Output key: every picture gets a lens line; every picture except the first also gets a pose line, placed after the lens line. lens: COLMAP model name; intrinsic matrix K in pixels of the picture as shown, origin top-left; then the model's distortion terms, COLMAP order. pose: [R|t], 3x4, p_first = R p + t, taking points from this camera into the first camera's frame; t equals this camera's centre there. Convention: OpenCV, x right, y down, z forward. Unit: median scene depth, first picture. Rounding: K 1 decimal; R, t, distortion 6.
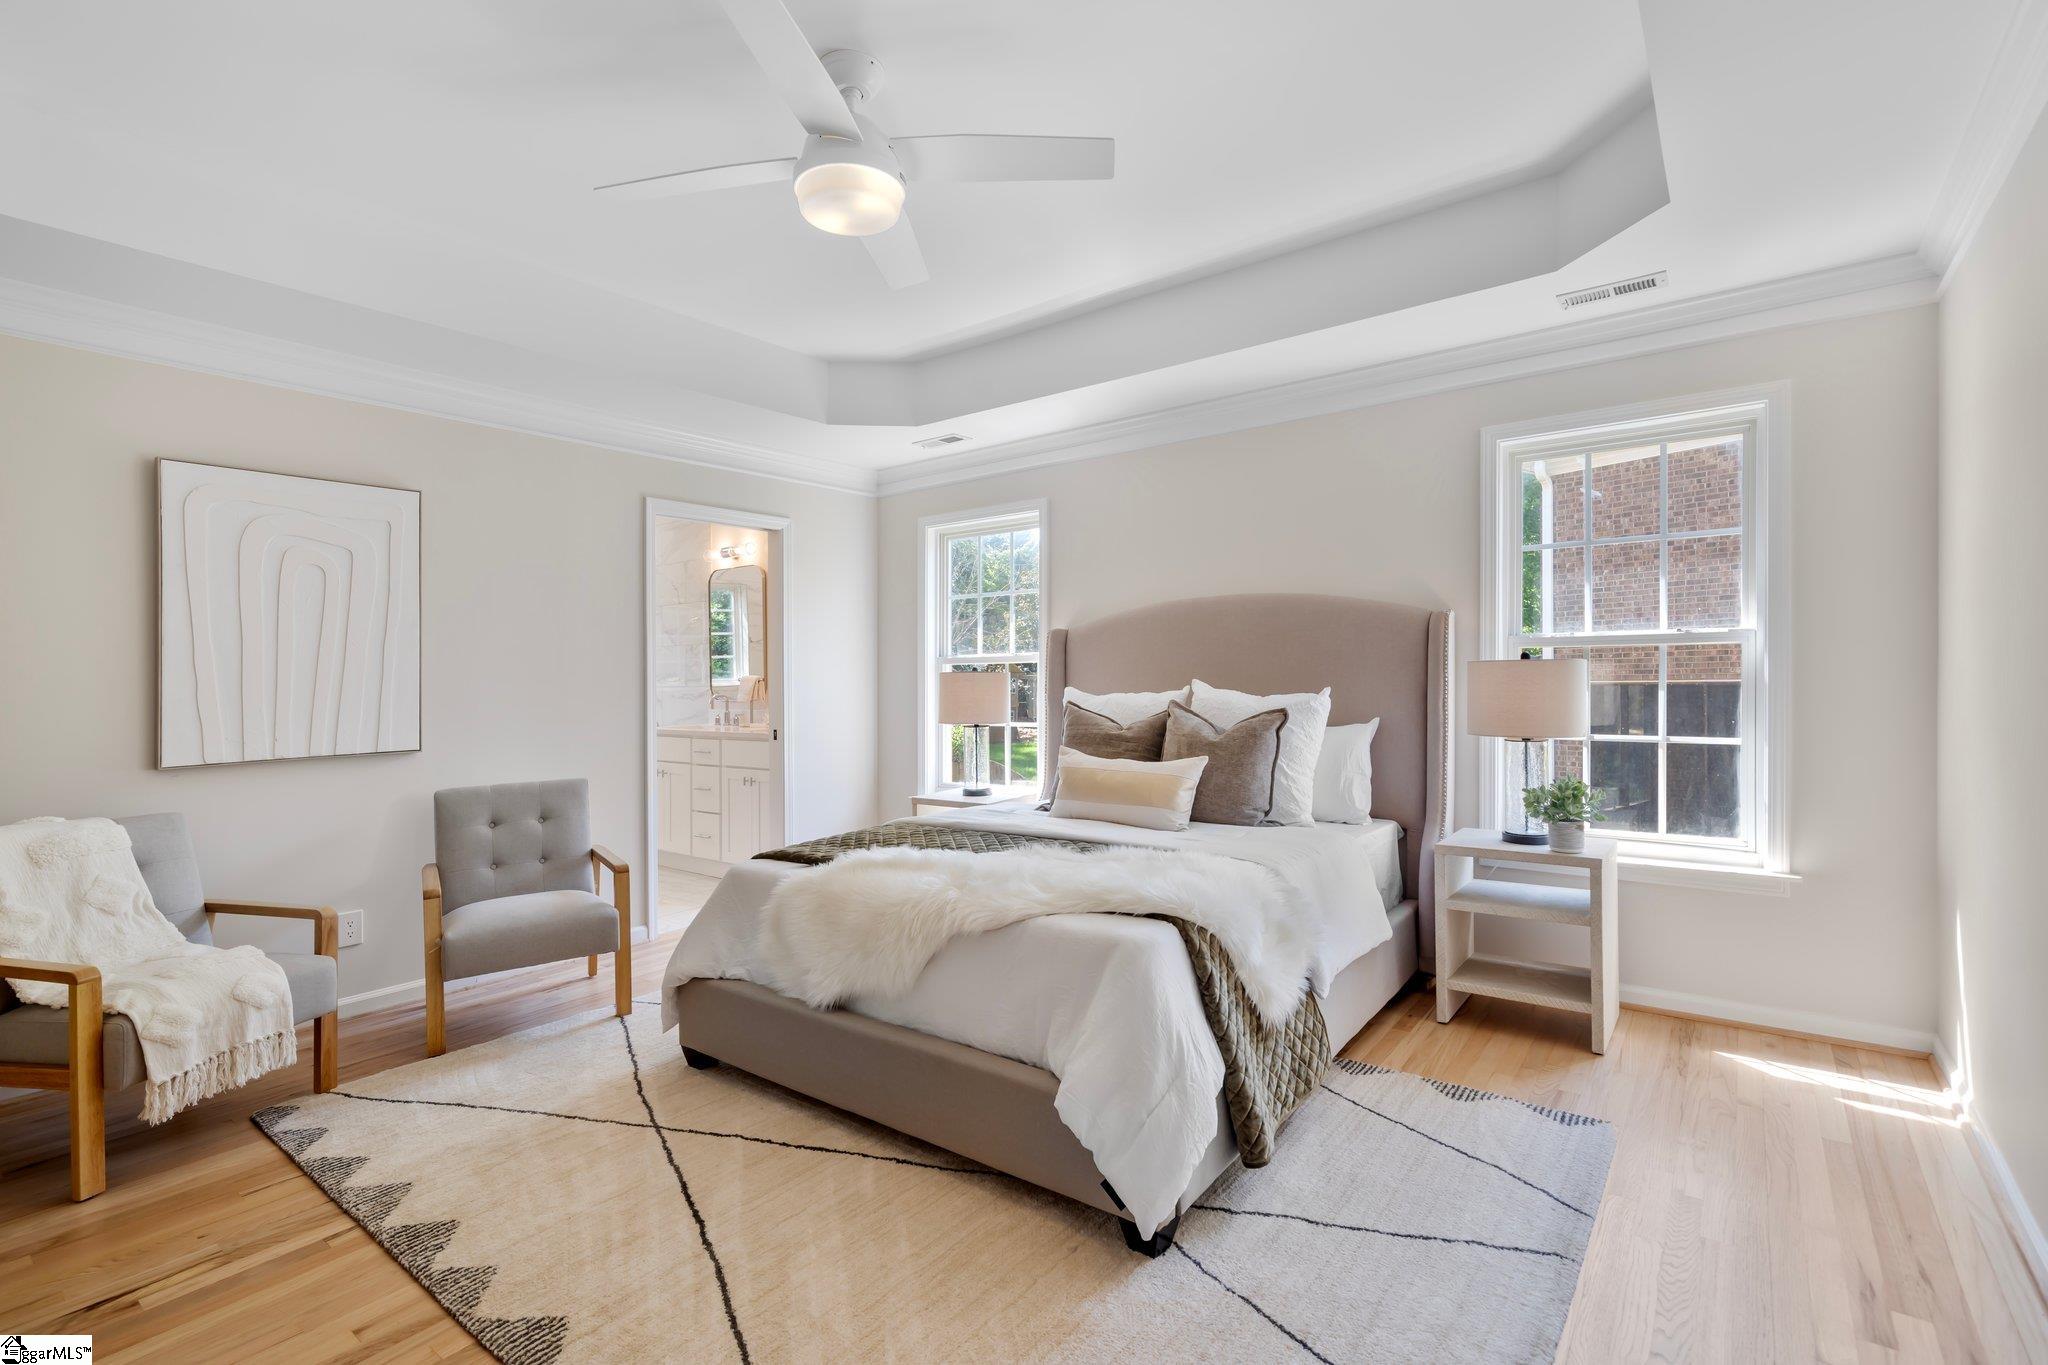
lens RADIAL K [[902.9, 0, 1021.6], [0, 902.9, 689.1], [0, 0, 1]] dist [0.000597, -0.000090]
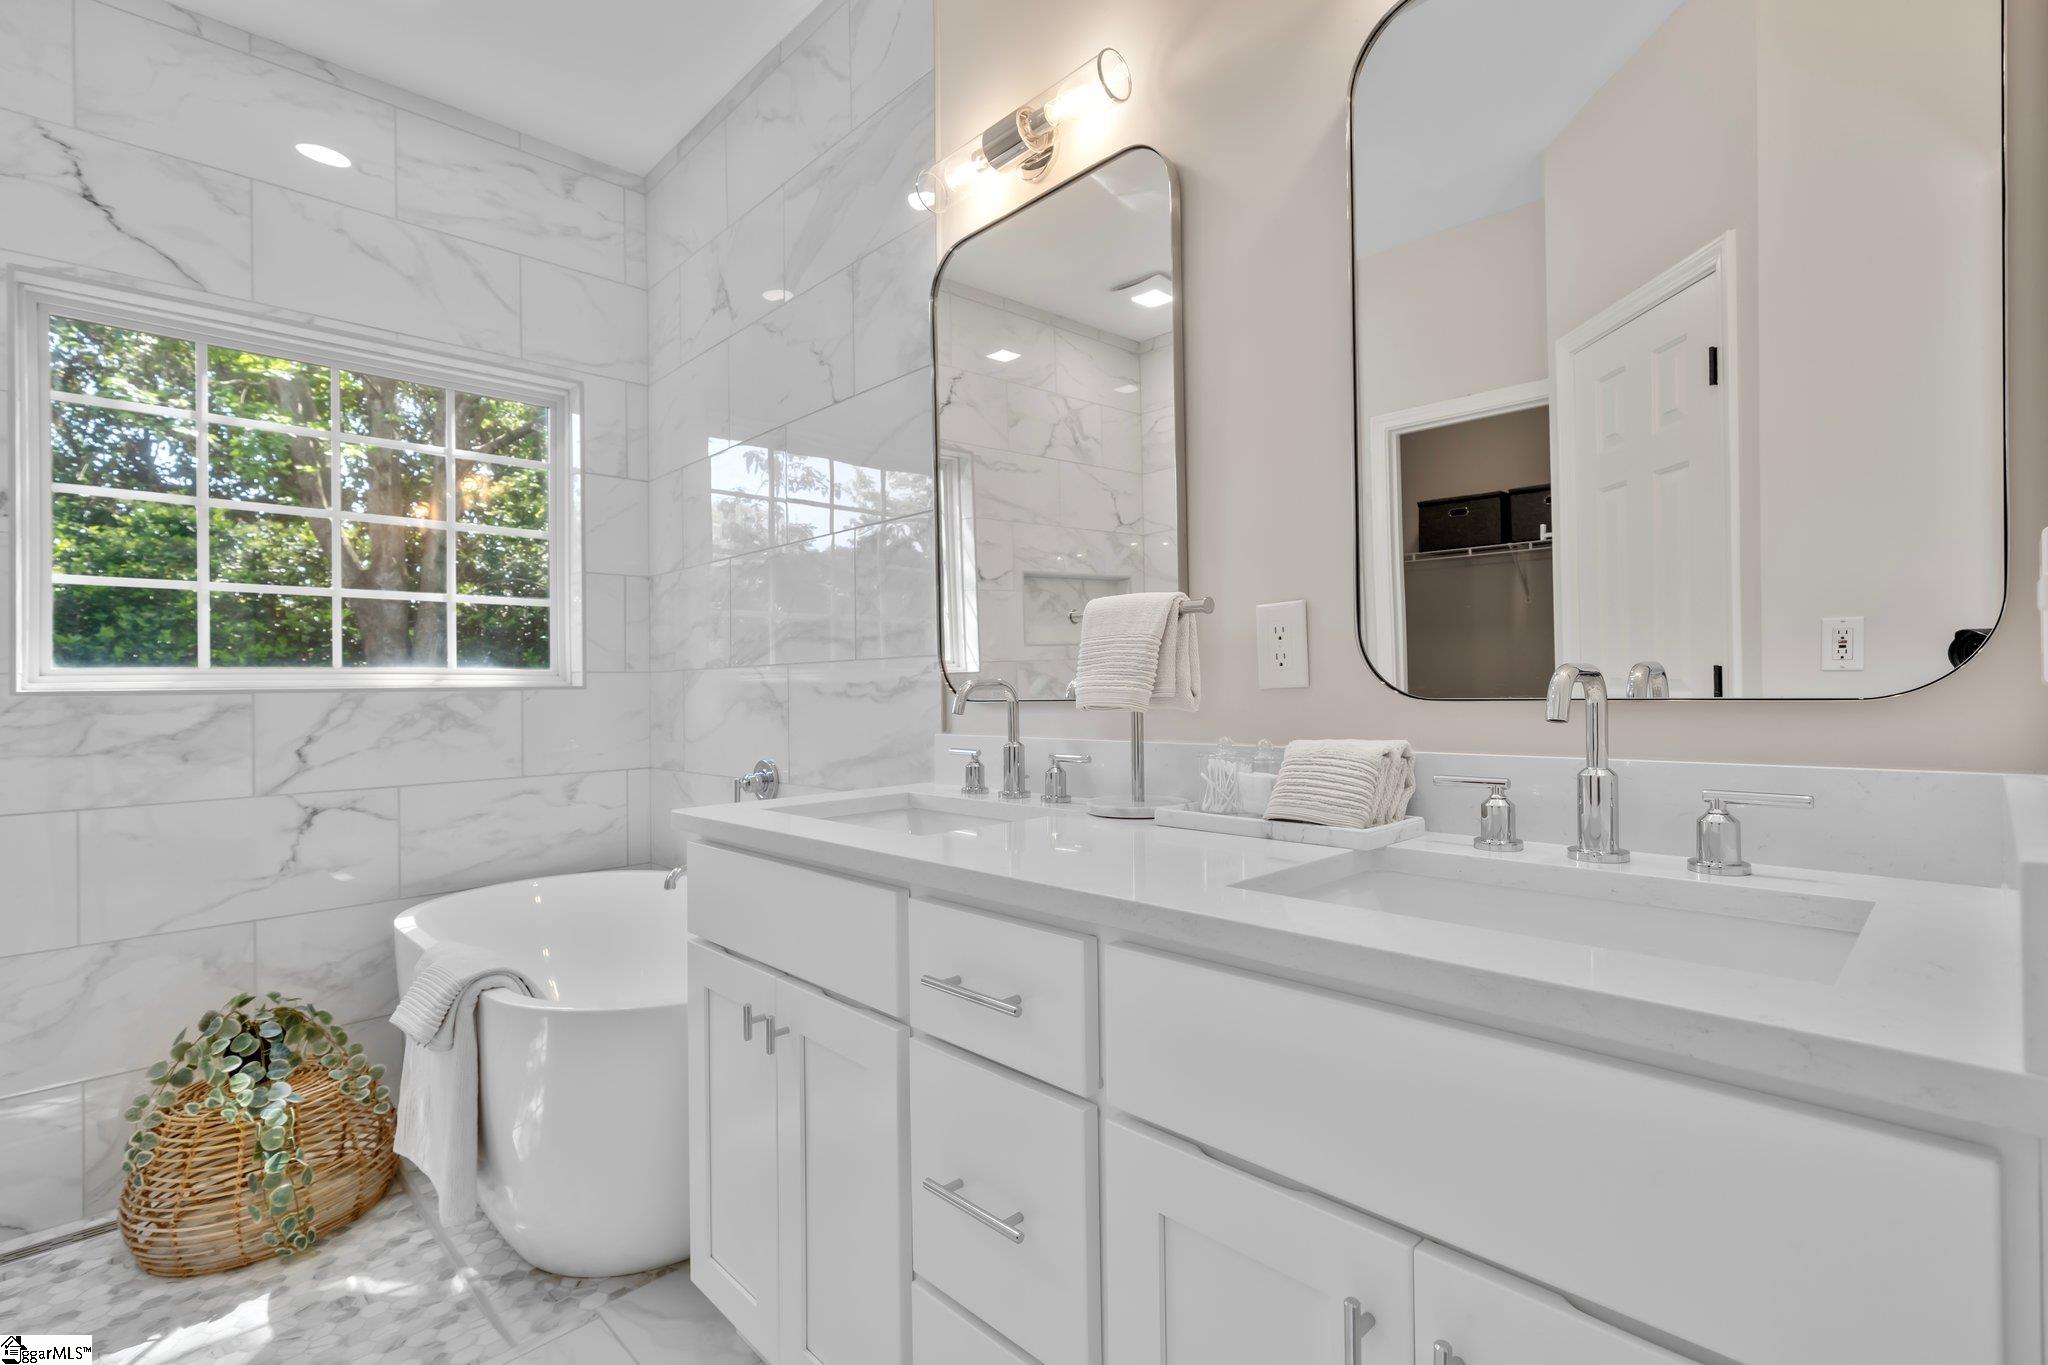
lens RADIAL K [[902.9, 0, 1021.6], [0, 902.9, 689.1], [0, 0, 1]] dist [0.000597, -0.000090]
pose [[0.987971, -0.010620, -0.154273, -0.282496], [0.009842, 0.999935, -0.005808, 0.010504], [0.154324, 0.004220, 0.988011, 0.739289]]
